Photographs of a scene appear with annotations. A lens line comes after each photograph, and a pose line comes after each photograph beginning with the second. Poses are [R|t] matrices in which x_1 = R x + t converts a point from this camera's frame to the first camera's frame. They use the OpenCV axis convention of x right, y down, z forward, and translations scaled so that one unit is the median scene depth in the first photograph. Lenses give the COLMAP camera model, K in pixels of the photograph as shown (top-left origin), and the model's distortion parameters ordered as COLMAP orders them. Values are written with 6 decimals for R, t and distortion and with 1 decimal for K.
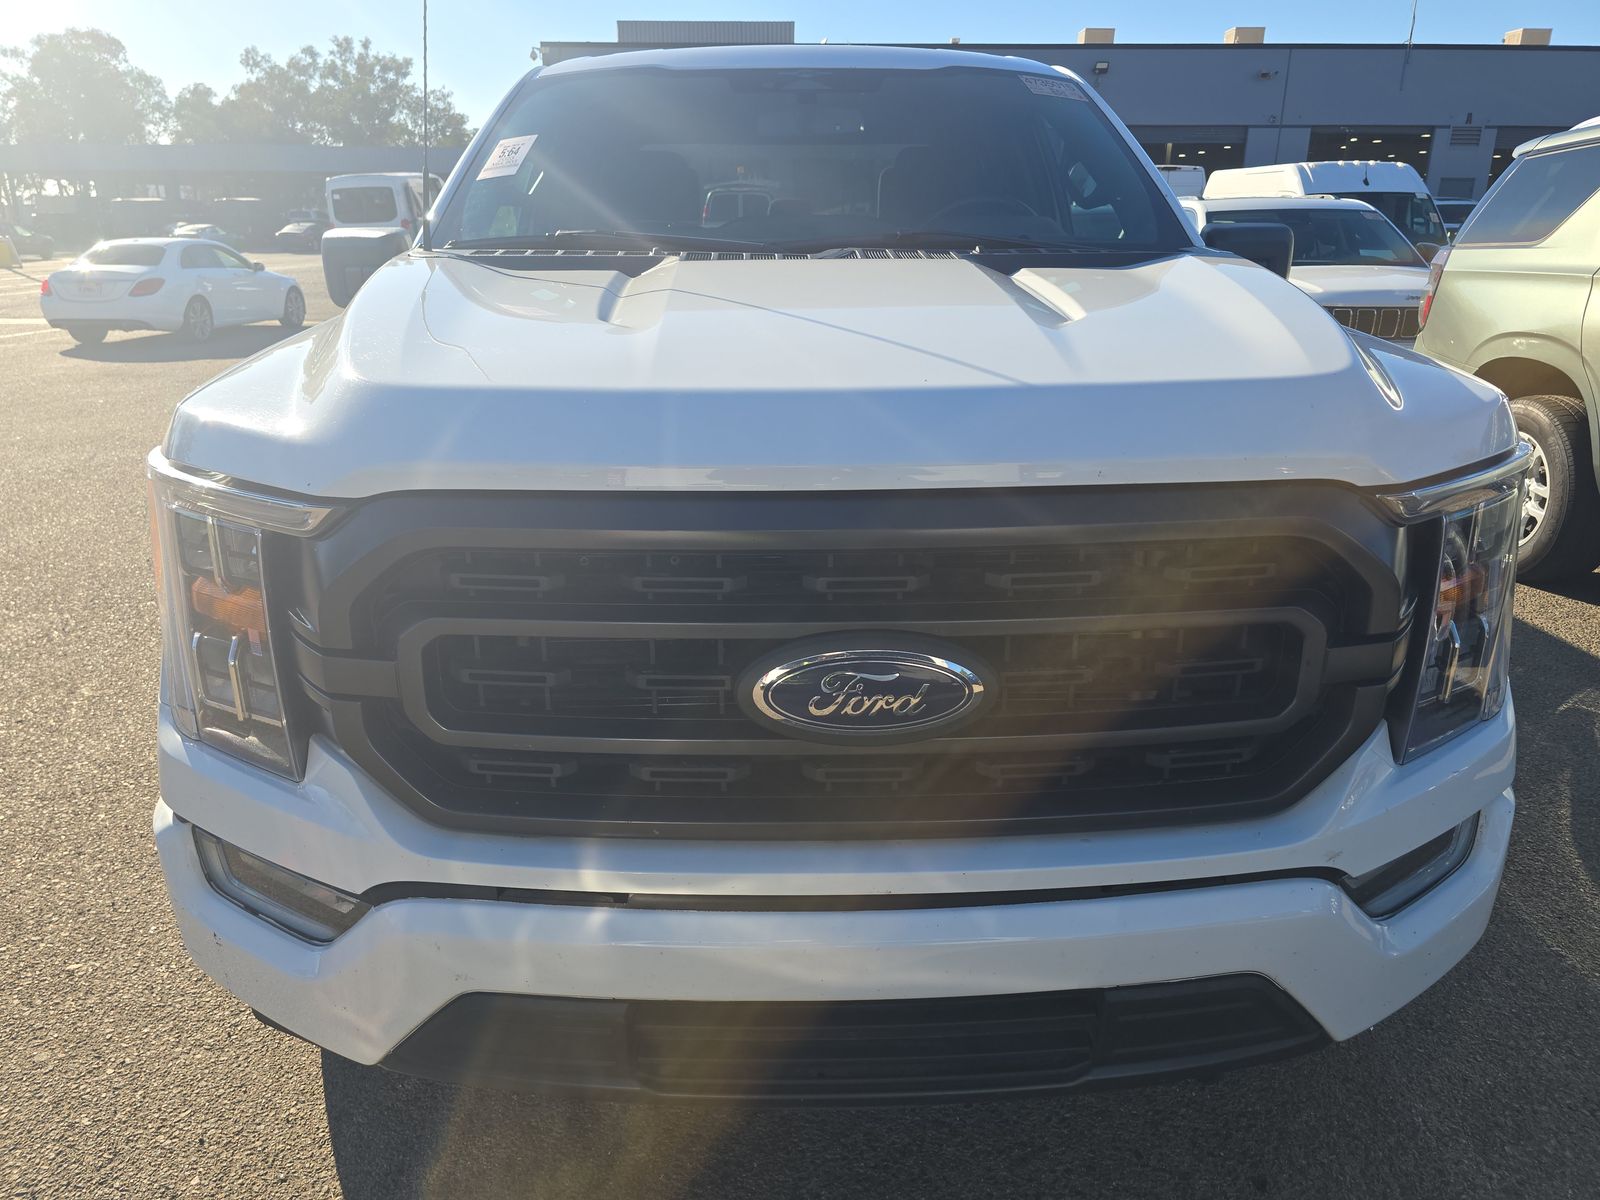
lens RADIAL K [[1092.7, 0, 788.0], [0, 1092.7, 591.1], [0, 0, 1]] dist [0.031251, -0.044135]
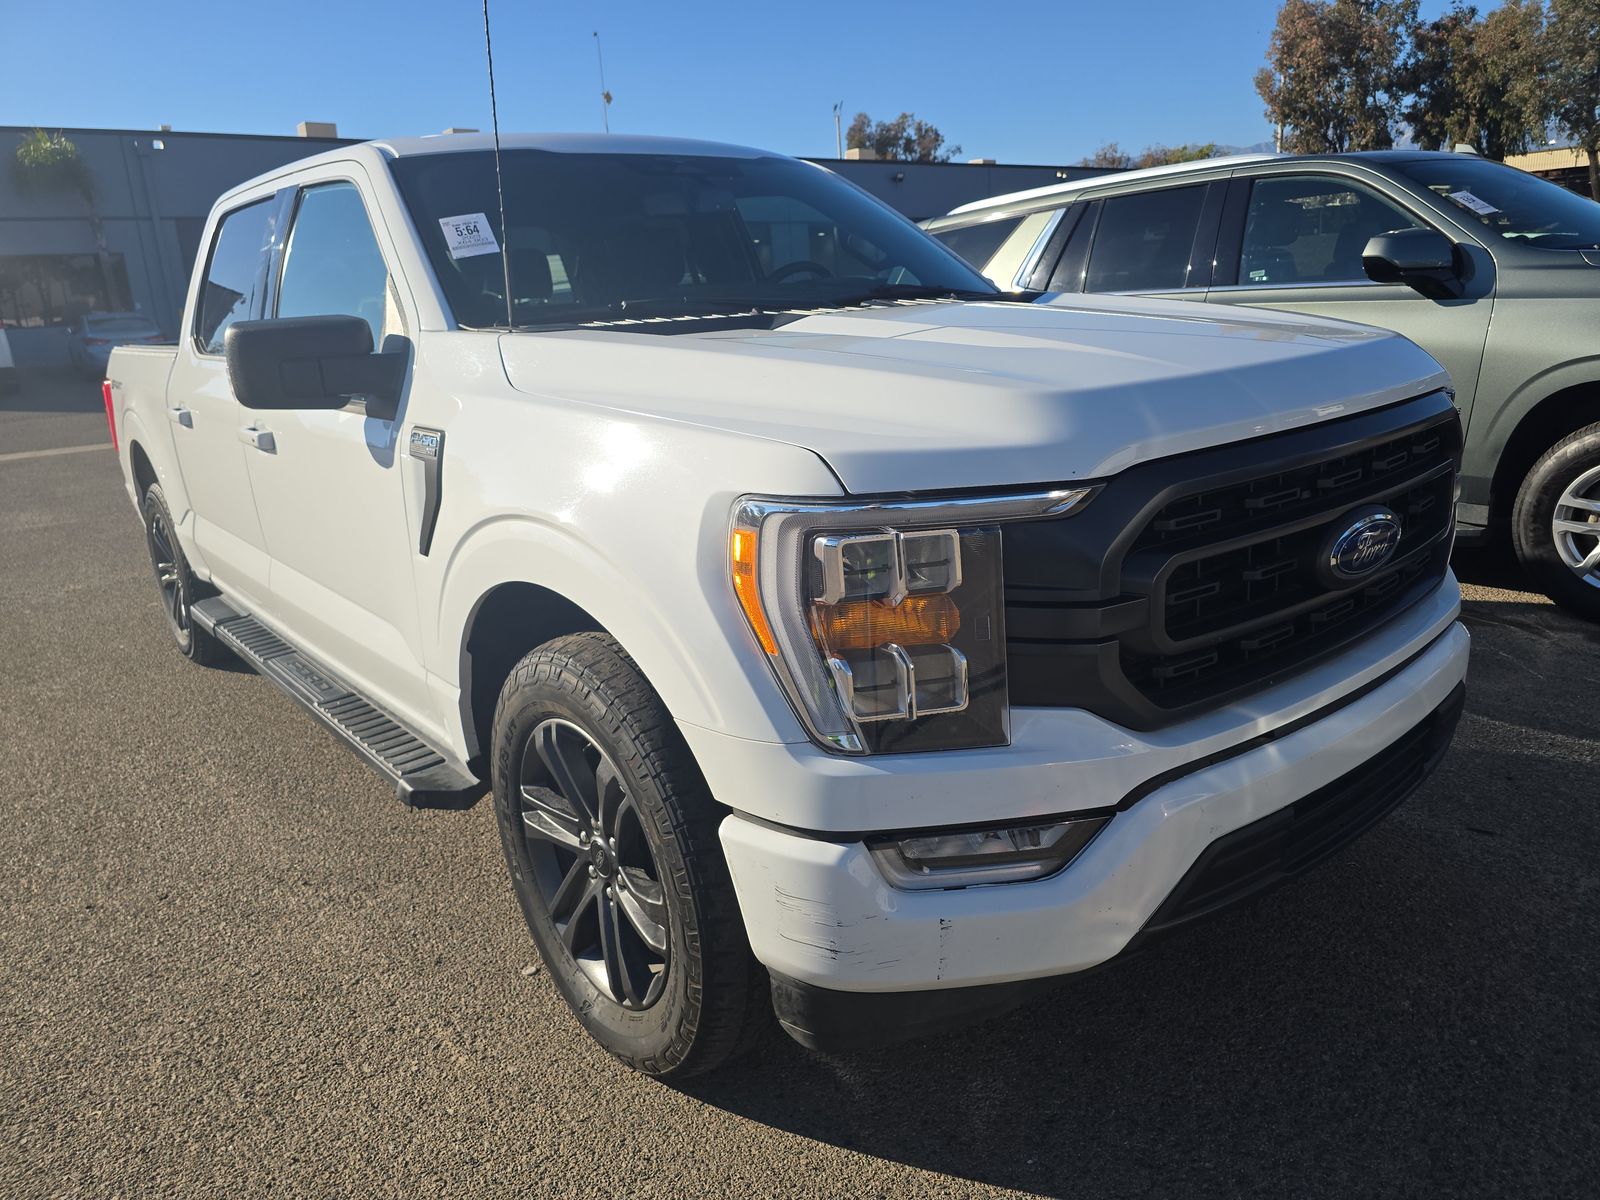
lens RADIAL K [[1092.7, 0, 788.0], [0, 1092.7, 591.1], [0, 0, 1]] dist [0.031251, -0.044135]
pose [[0.783624, -0.199007, 0.588497, -1.406343], [0.241939, 0.970273, 0.005951, -0.052436], [-0.572187, 0.137717, 0.808477, 0.197945]]
